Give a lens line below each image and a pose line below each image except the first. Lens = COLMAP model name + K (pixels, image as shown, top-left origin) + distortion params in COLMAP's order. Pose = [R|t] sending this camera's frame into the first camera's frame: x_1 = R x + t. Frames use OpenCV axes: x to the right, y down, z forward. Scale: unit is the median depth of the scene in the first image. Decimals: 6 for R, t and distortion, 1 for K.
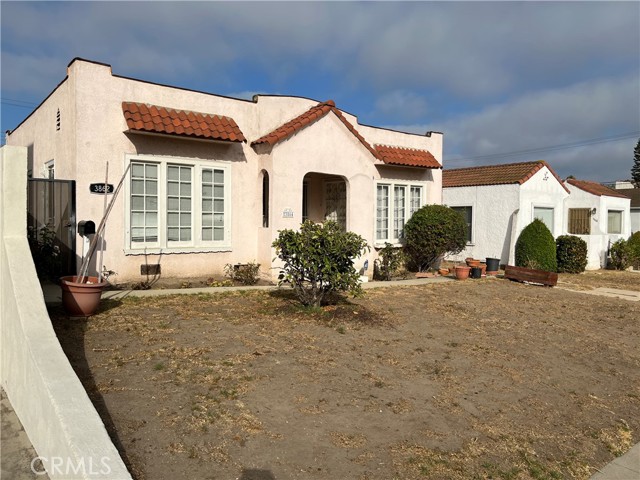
lens RADIAL K [[492.4, 0, 320.0], [0, 492.4, 240.0], [0, 0, 1]] dist [0.056707, -0.074417]
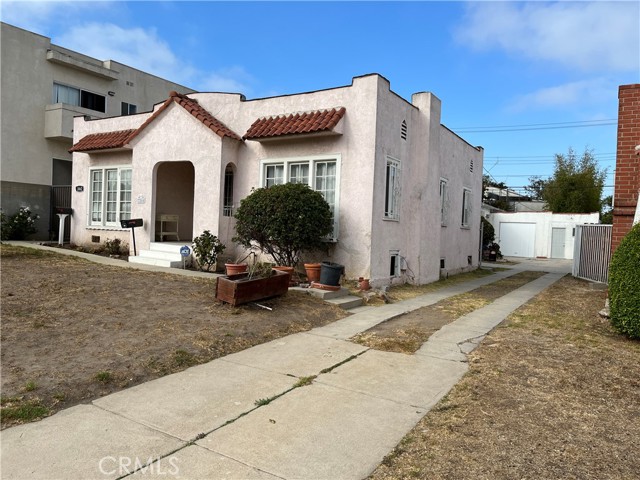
lens RADIAL K [[492.4, 0, 320.0], [0, 492.4, 240.0], [0, 0, 1]] dist [0.056707, -0.074417]
pose [[0.331679, 0.040841, -0.942508, 1.324364], [-0.045535, 0.998591, 0.027247, -0.012348], [0.942293, 0.033880, 0.333072, 1.108412]]
